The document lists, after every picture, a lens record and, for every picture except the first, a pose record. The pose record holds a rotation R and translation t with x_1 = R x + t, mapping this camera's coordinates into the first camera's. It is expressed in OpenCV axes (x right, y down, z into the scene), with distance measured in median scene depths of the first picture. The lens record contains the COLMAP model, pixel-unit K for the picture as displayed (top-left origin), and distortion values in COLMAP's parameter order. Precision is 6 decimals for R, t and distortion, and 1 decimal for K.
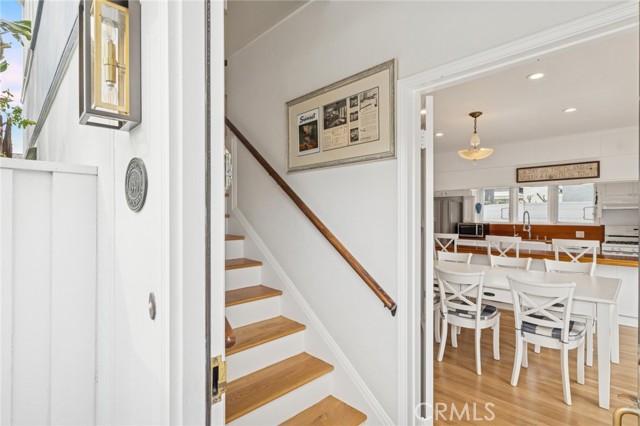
lens RADIAL K [[322.0, 0, 318.6], [0, 322.0, 214.8], [0, 0, 1]] dist [0.017753, 0.000353]
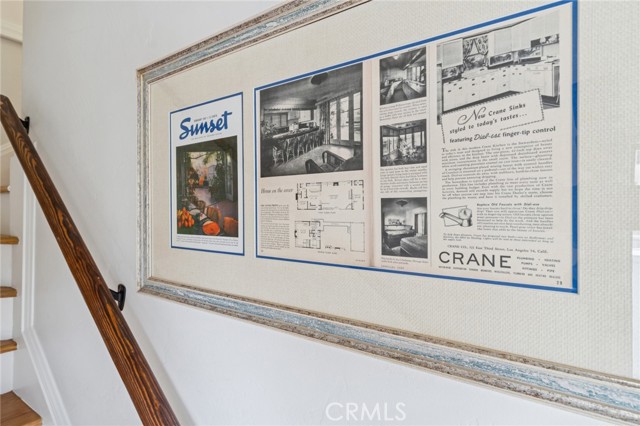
lens RADIAL K [[345.6, 0, 320.3], [0, 345.6, 212.6], [0, 0, 1]] dist [-0.002855, 0.000111]
pose [[0.979978, 0.007108, 0.198980, 0.008542], [-0.006770, 0.999974, -0.002382, -0.245931], [-0.198991, 0.000988, 0.980001, 0.746861]]
